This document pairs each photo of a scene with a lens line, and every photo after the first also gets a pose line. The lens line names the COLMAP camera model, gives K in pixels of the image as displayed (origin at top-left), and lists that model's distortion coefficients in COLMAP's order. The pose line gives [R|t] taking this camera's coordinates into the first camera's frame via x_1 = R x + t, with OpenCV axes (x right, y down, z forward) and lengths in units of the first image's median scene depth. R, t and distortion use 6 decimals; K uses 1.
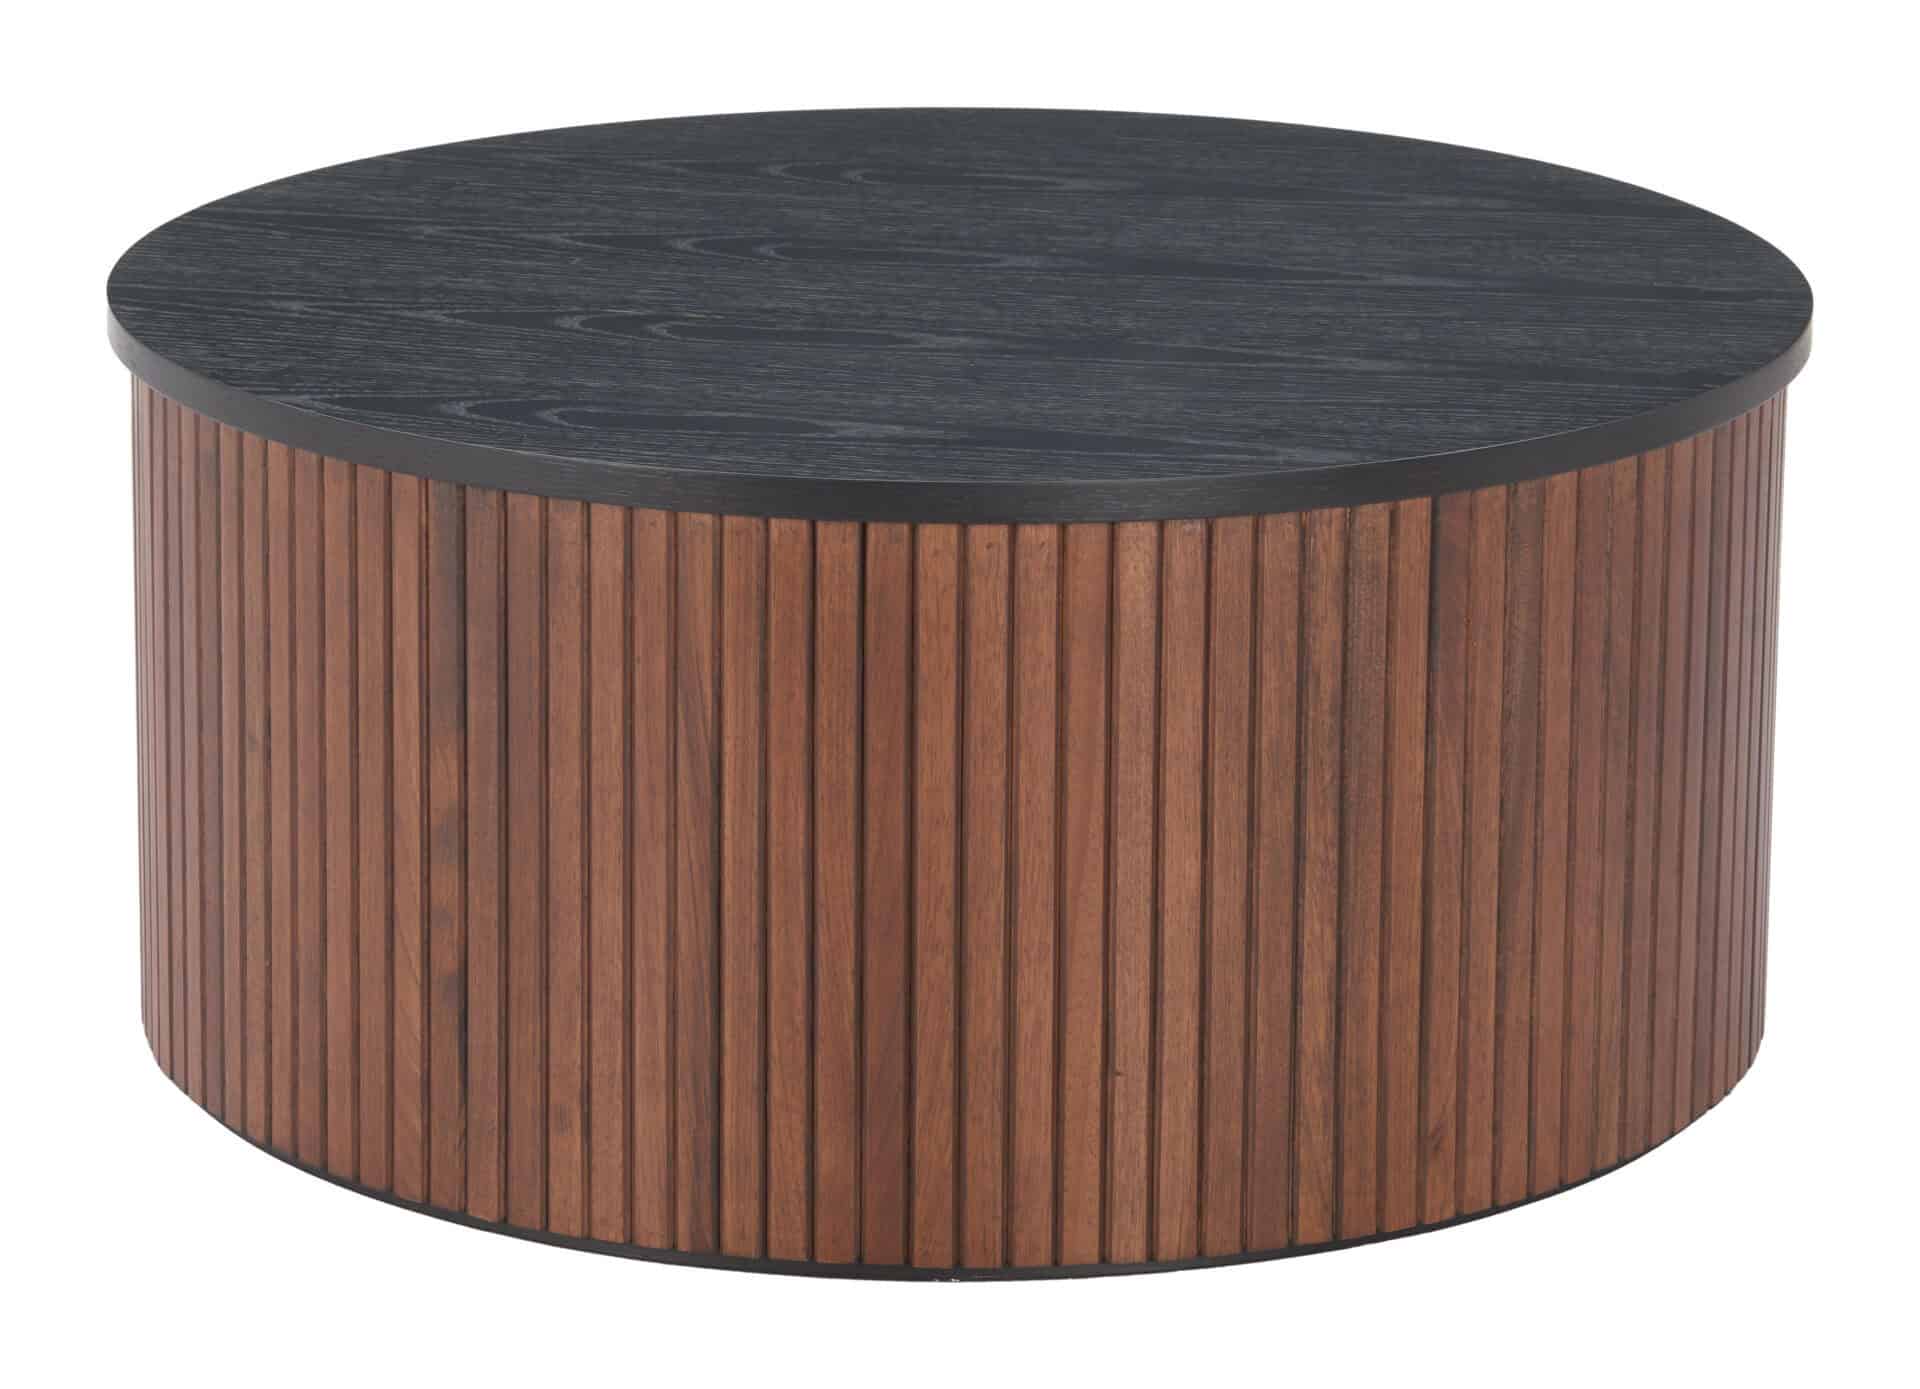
lens RADIAL K [[7602.2, 0, 959.9], [0, 7602.2, 693.4], [0, 0, 1]] dist [-0.459044, 0.000000]
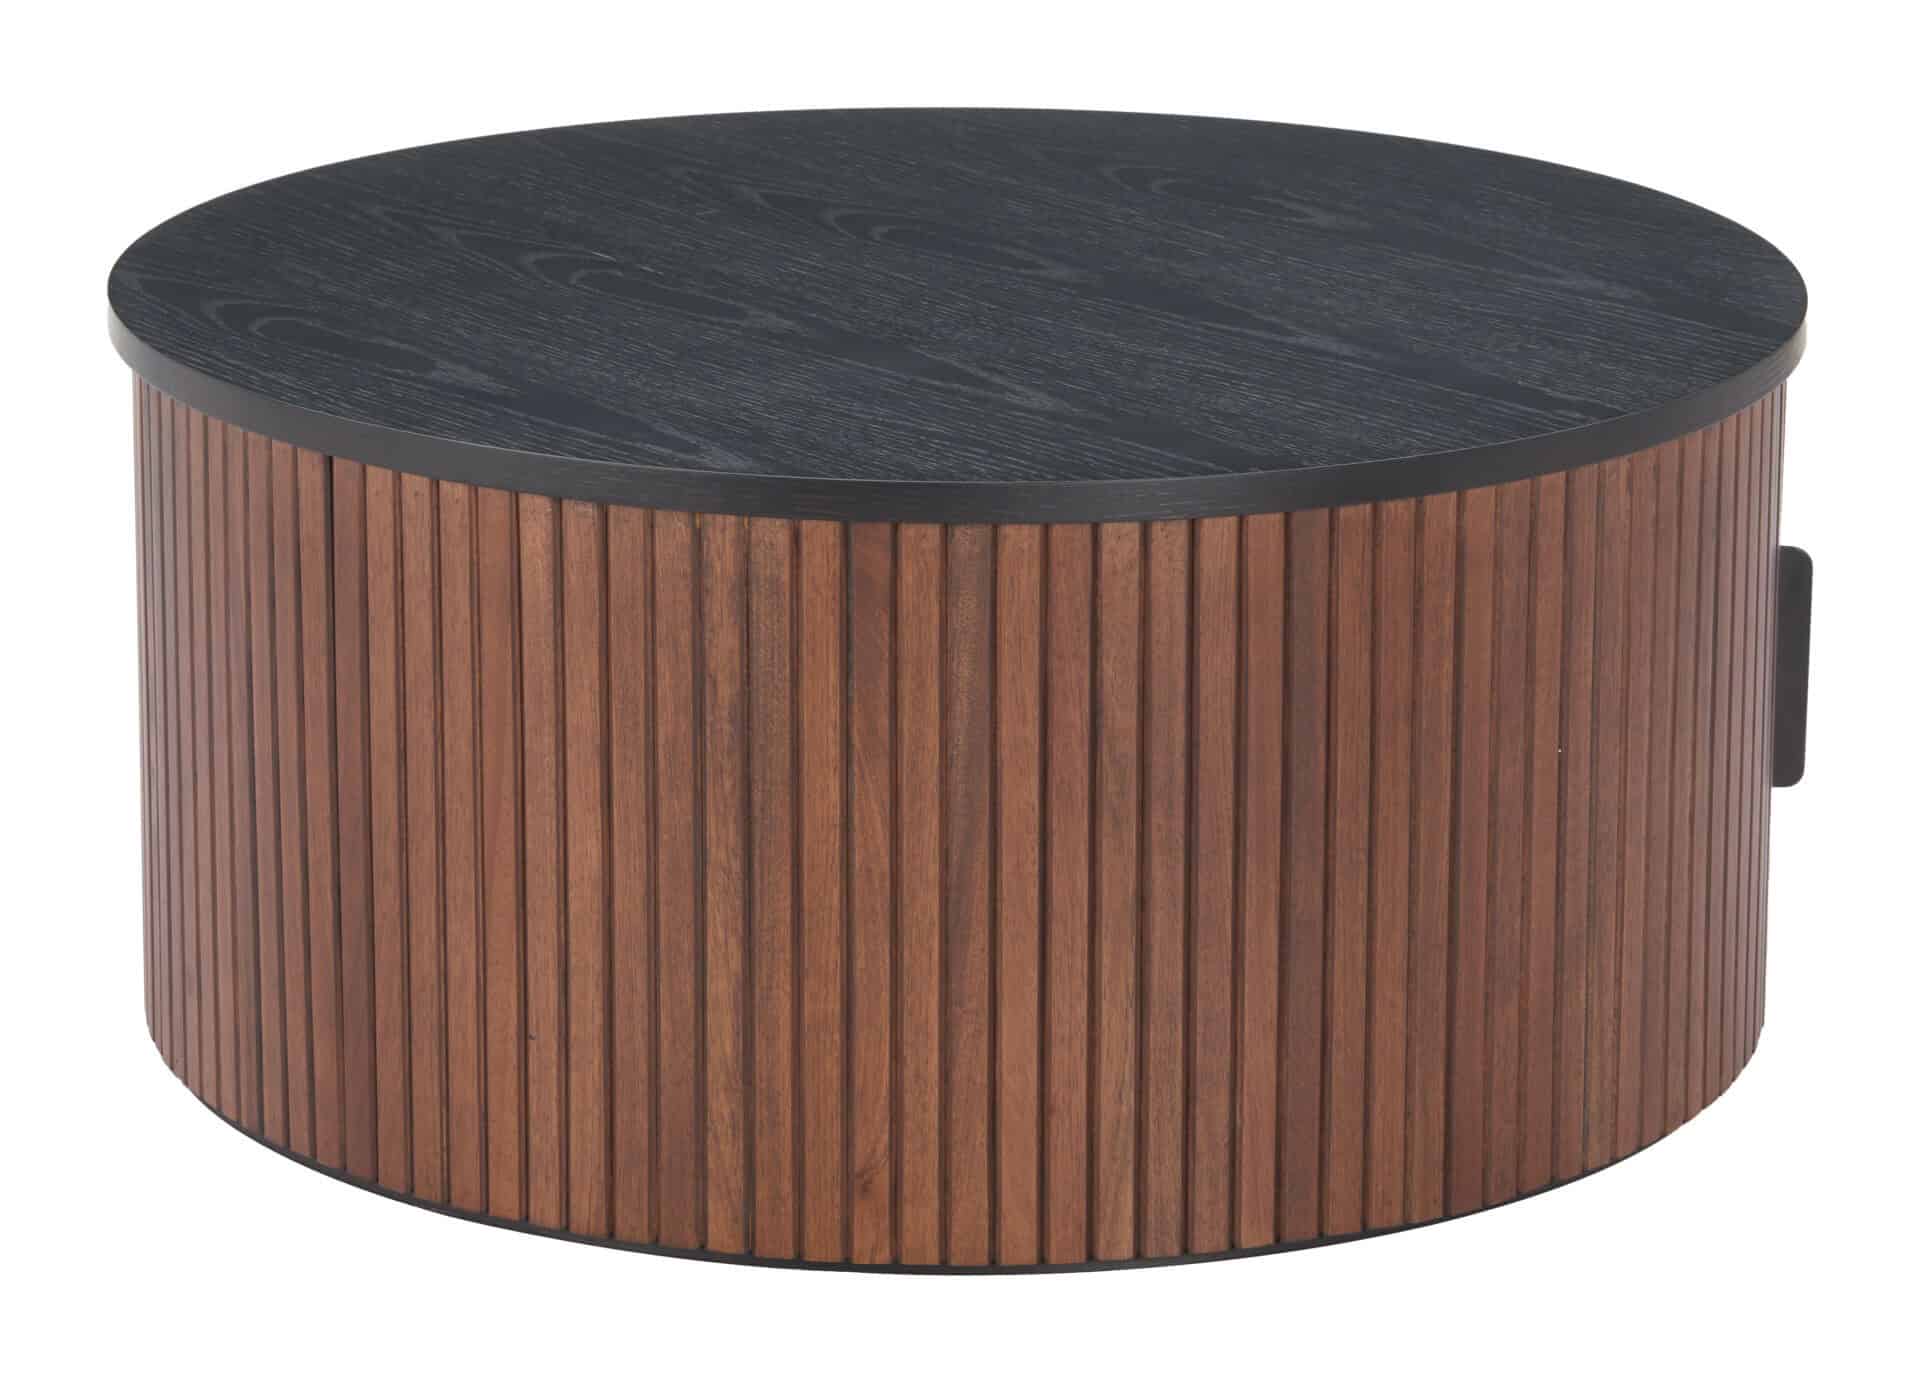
lens RADIAL K [[7602.2, 0, 960.0], [0, 7602.2, 690.7], [0, 0, 1]] dist [-0.459044, 0.000000]
pose [[0.804707, 0.172126, -0.568172, 0.634225], [-0.175019, 0.983294, 0.050006, -0.056103], [0.567288, 0.059201, 0.821389, 0.197829]]
